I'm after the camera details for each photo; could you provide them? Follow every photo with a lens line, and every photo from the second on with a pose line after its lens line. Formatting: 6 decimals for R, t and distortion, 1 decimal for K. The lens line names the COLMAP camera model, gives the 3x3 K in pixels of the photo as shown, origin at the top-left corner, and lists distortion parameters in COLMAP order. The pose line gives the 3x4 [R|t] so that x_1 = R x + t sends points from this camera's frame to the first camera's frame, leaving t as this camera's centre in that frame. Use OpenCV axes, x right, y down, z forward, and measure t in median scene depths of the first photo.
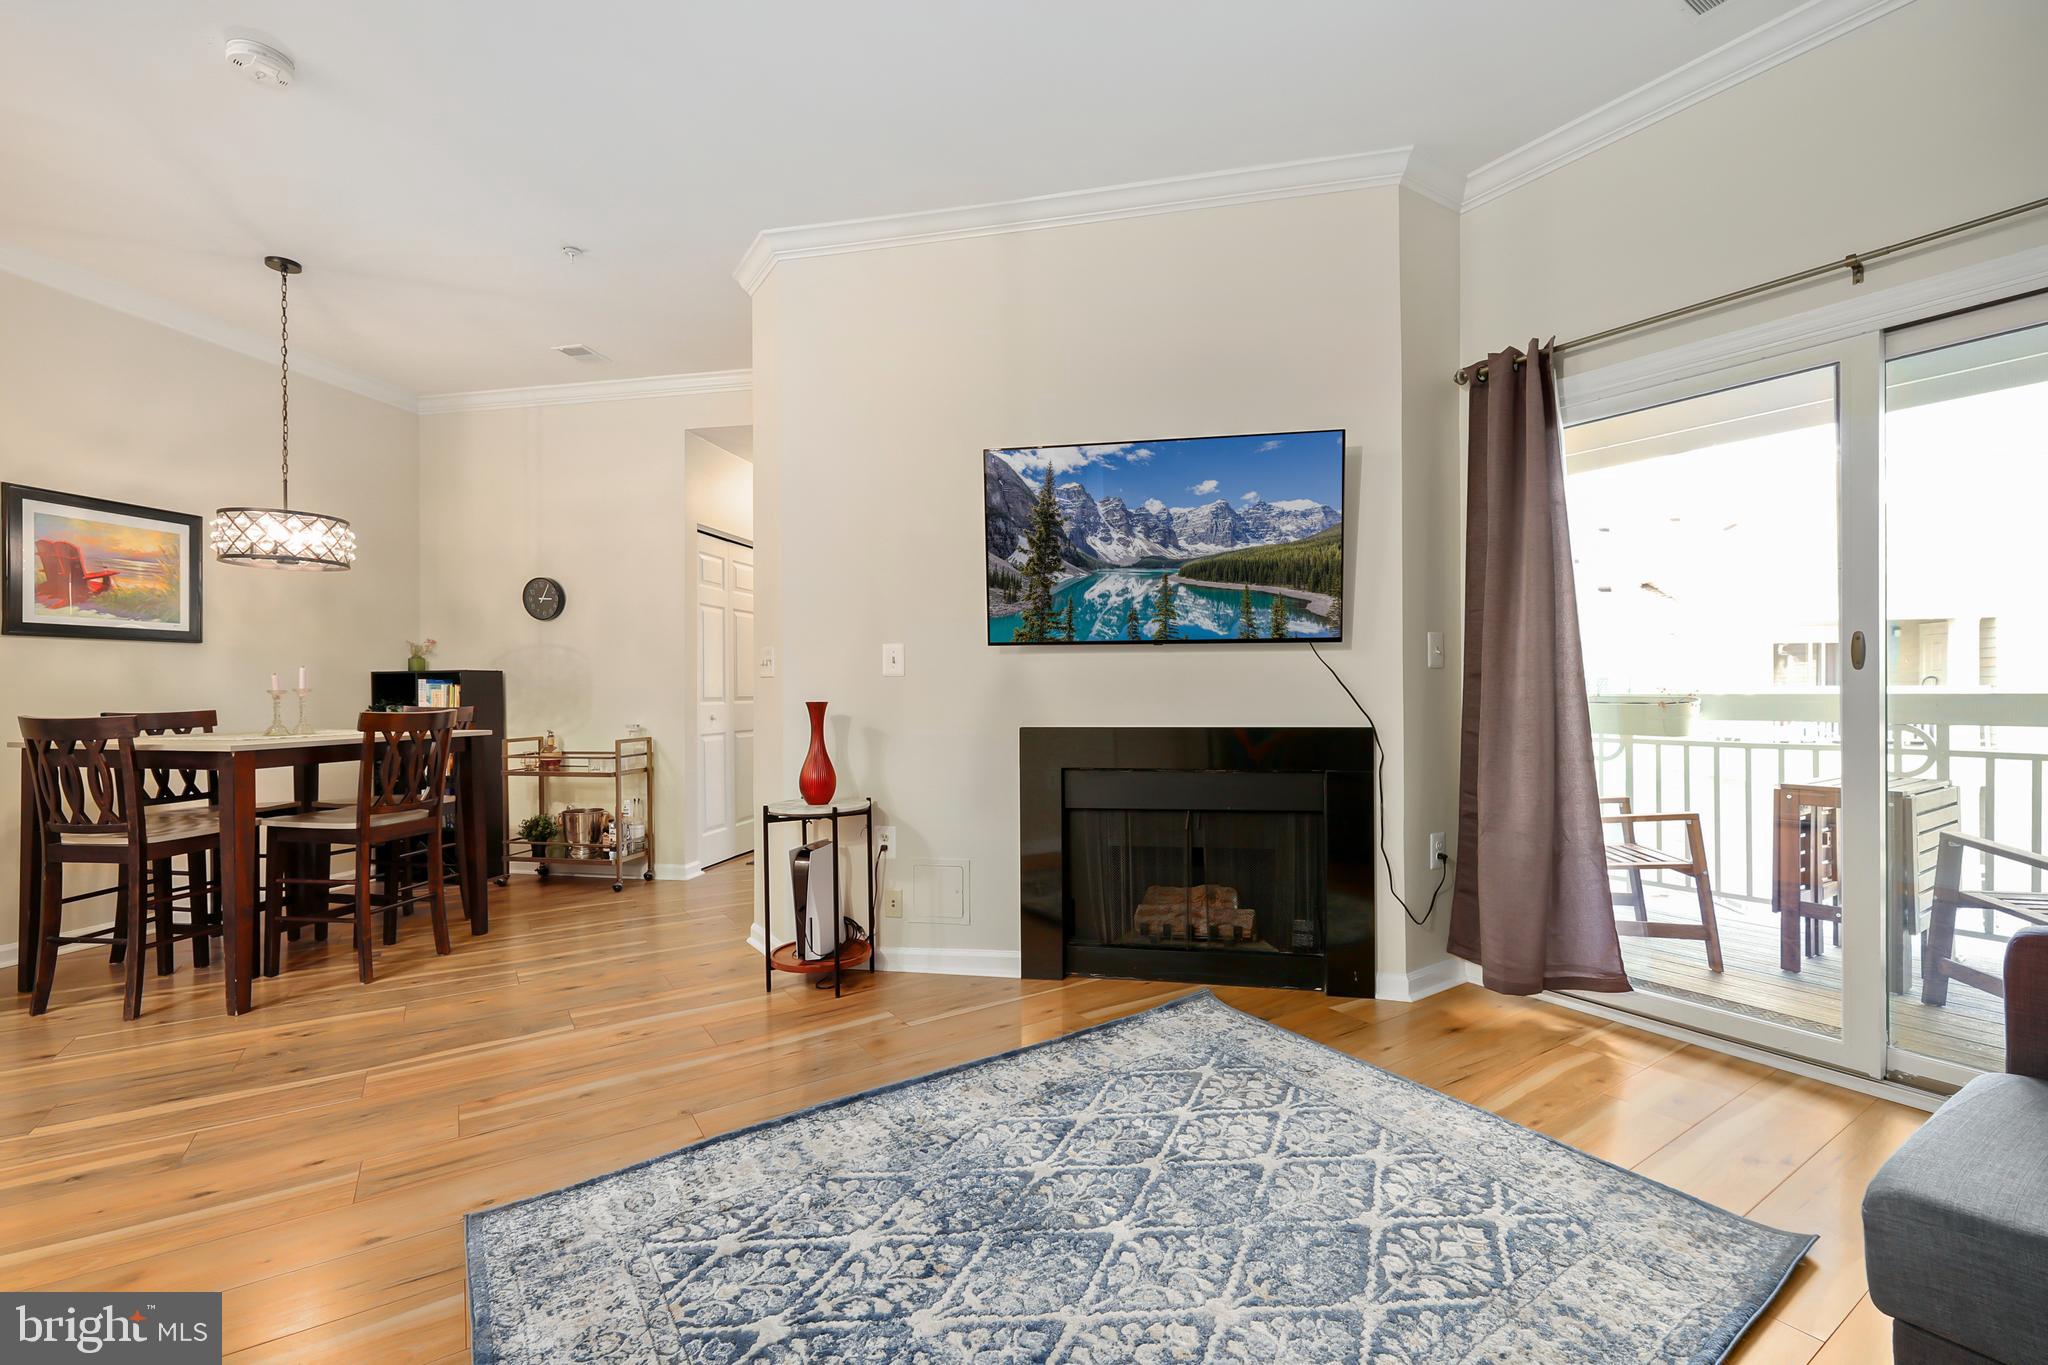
lens RADIAL K [[866.0, 0, 1020.4], [0, 866.0, 698.7], [0, 0, 1]] dist [-0.004154, -0.000307]
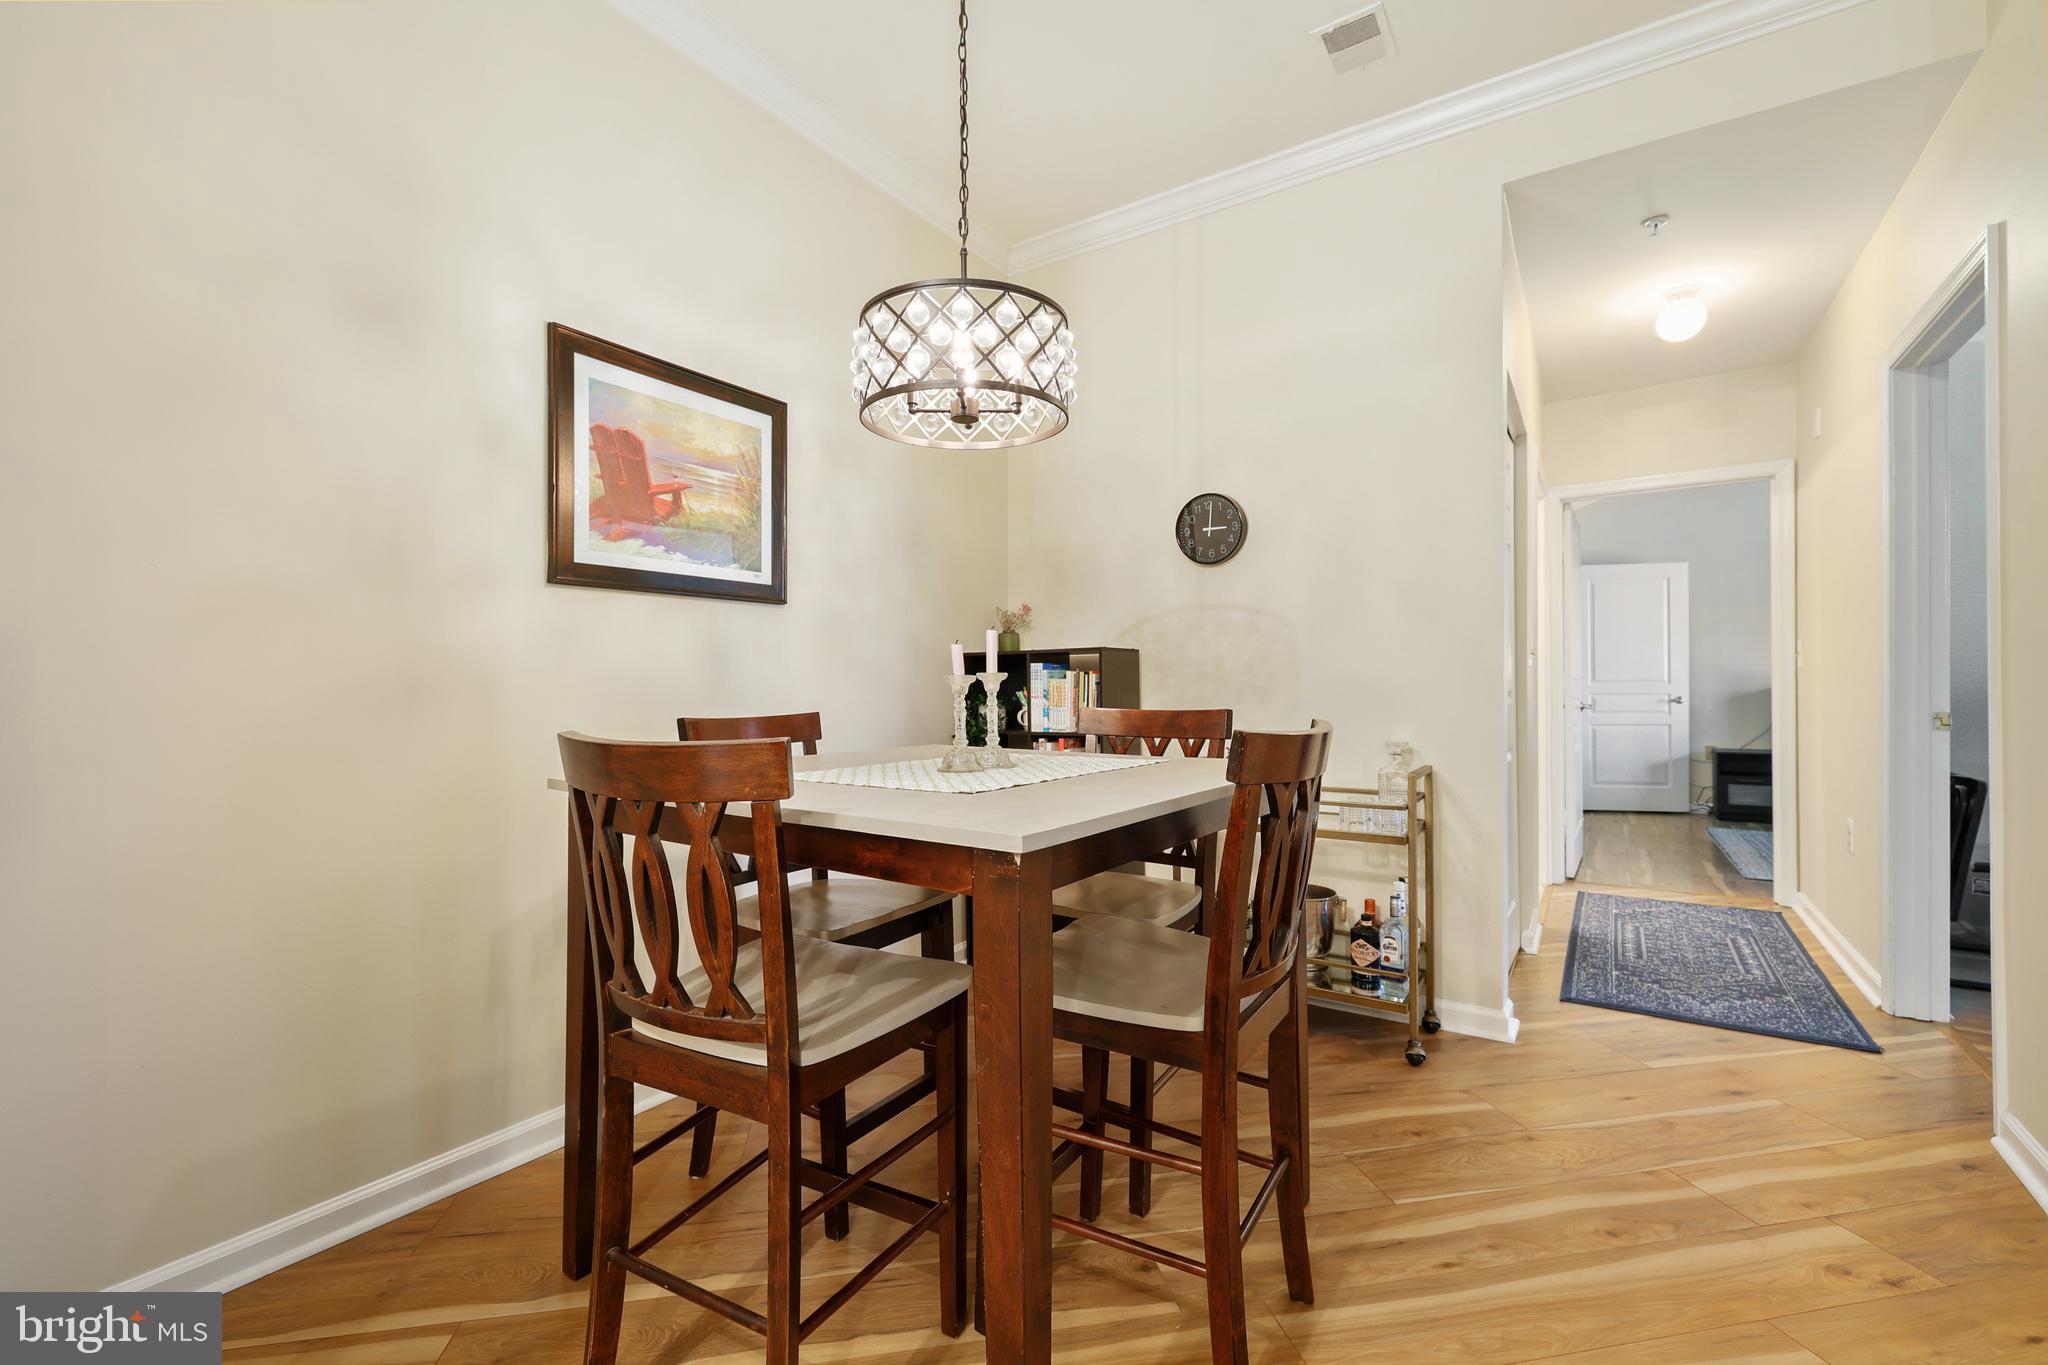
lens RADIAL K [[866.0, 0, 1007.7], [0, 866.0, 686.8], [0, 0, 1]] dist [-0.004154, -0.000307]
pose [[0.920130, -0.002360, -0.391606, -0.745313], [-0.001197, 0.999960, -0.008837, 0.001392], [0.391611, 0.008600, 0.920091, 0.651388]]
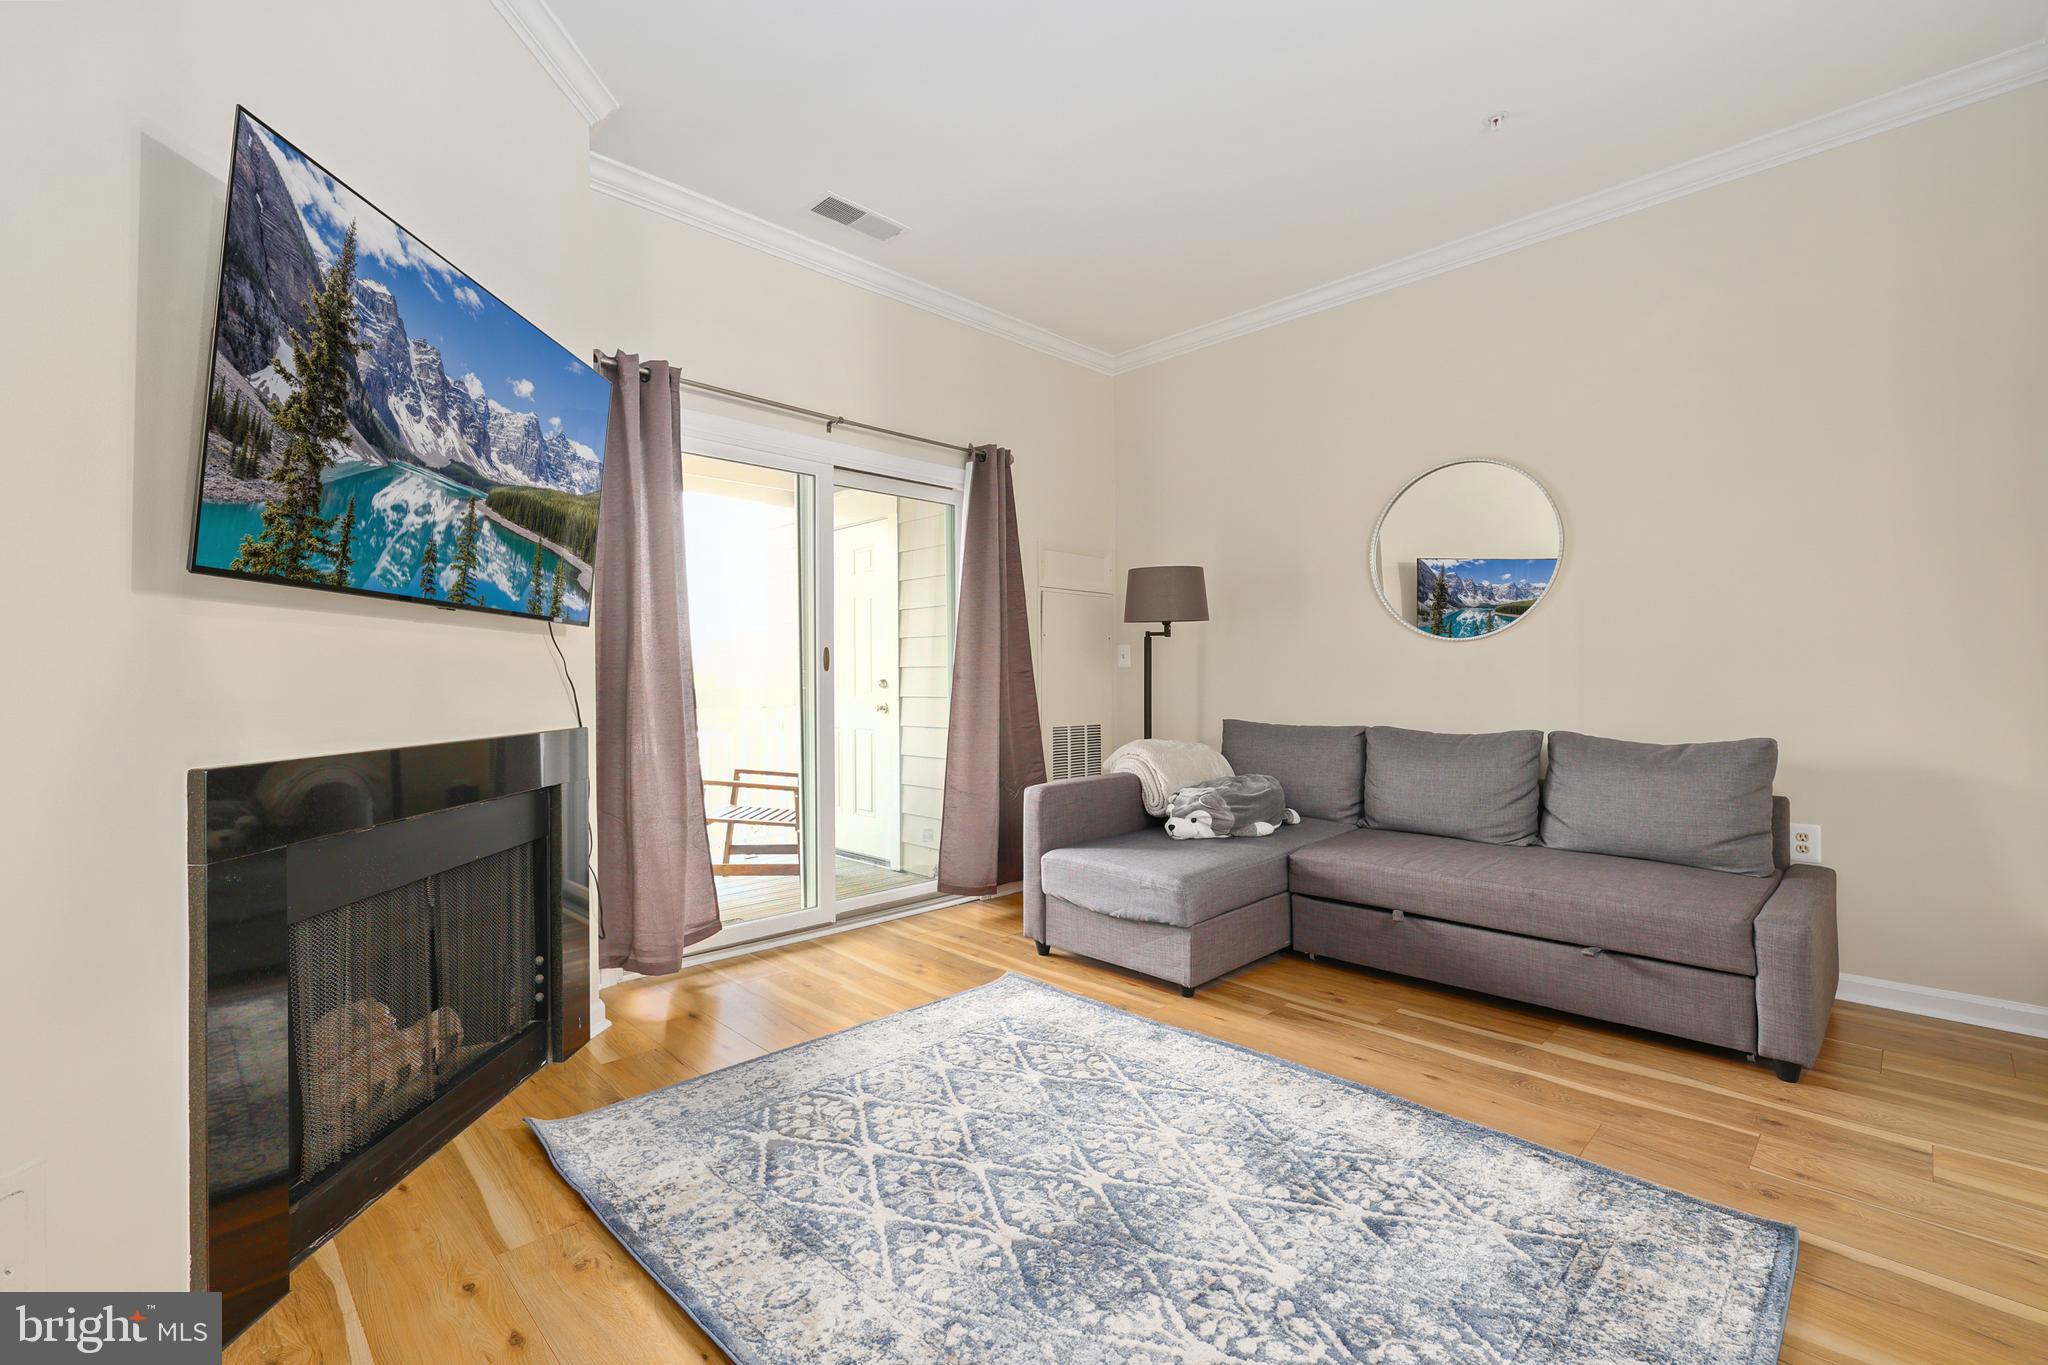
lens RADIAL K [[894.7, 0, 1020.2], [0, 894.7, 669.4], [0, 0, 1]] dist [0.002130, 0.000257]
pose [[-0.194130, 0.015783, 0.980849, -0.542857], [0.016575, 0.999781, -0.012807, -0.003129], [-0.980836, 0.013772, -0.194349, 0.729349]]
